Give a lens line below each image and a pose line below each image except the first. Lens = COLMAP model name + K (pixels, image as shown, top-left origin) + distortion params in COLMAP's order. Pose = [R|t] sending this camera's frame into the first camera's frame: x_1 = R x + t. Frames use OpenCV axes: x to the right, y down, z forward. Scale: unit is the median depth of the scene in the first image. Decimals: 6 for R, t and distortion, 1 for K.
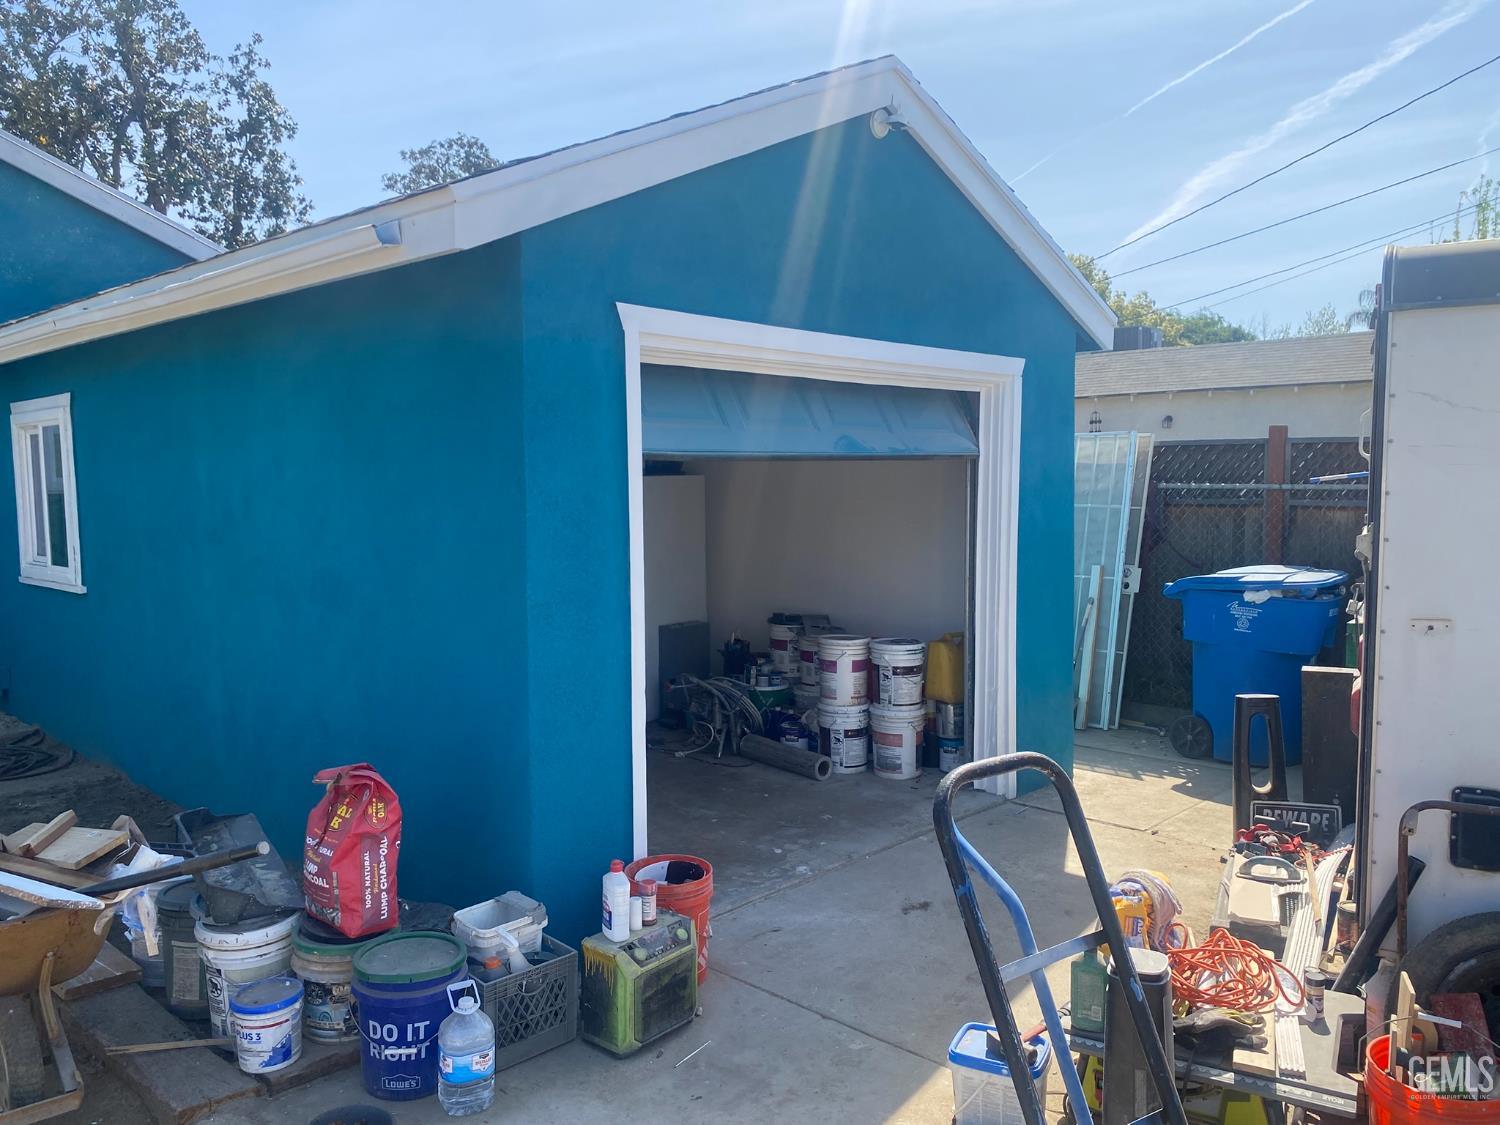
lens RADIAL K [[1143.5, 0, 755.4], [0, 1143.5, 561.4], [0, 0, 1]] dist [0.029052, -0.024755]
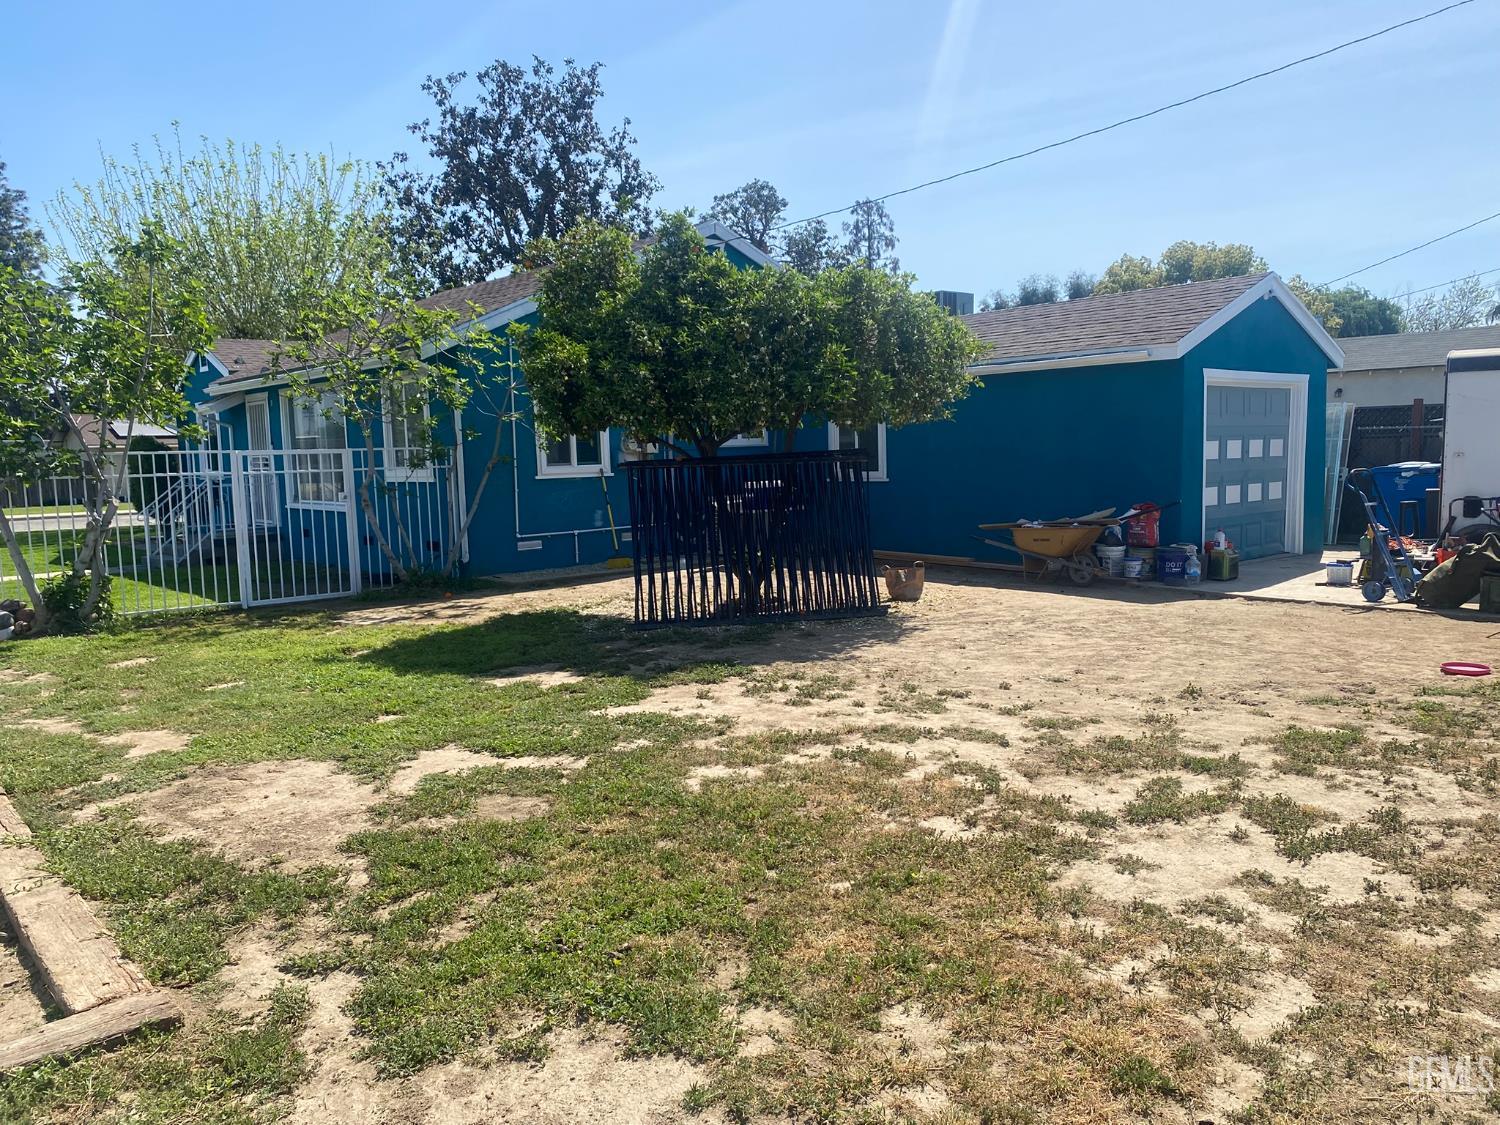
lens RADIAL K [[1143.5, 0, 745.7], [0, 1143.5, 573.3], [0, 0, 1]] dist [0.029052, -0.024755]
pose [[0.994744, -0.005642, -0.102237, -1.122653], [0.009108, 0.999398, 0.033462, 0.243087], [0.101986, -0.034218, 0.994197, -2.488863]]
